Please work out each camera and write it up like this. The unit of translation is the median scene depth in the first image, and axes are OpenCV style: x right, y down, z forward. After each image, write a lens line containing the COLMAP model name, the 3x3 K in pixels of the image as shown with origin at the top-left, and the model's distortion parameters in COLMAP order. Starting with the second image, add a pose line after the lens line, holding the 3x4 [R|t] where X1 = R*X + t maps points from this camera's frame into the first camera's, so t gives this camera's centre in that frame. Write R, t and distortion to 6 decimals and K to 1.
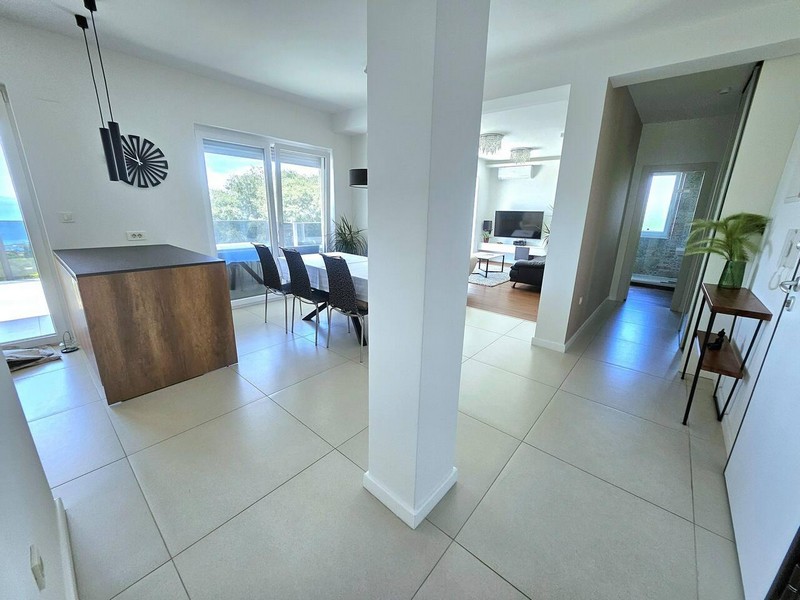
lens RADIAL K [[313.1, 0, 405.5], [0, 313.1, 298.5], [0, 0, 1]] dist [-0.015076, -0.000276]
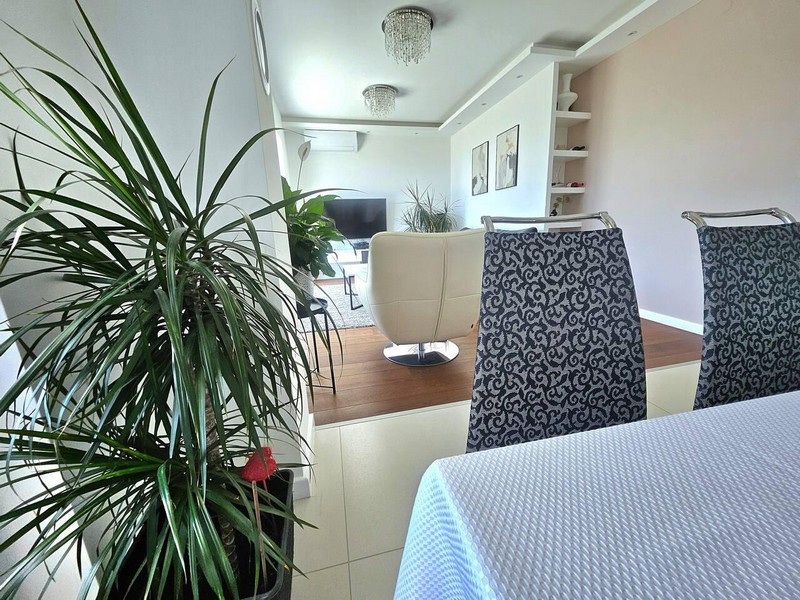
lens RADIAL K [[313.1, 0, 405.5], [0, 313.1, 298.5], [0, 0, 1]] dist [-0.015076, -0.000276]
pose [[0.585315, -0.218630, 0.780774, -0.360502], [0.264692, 0.961725, 0.070870, -0.231236], [-0.766384, 0.165184, 0.620782, 1.349653]]
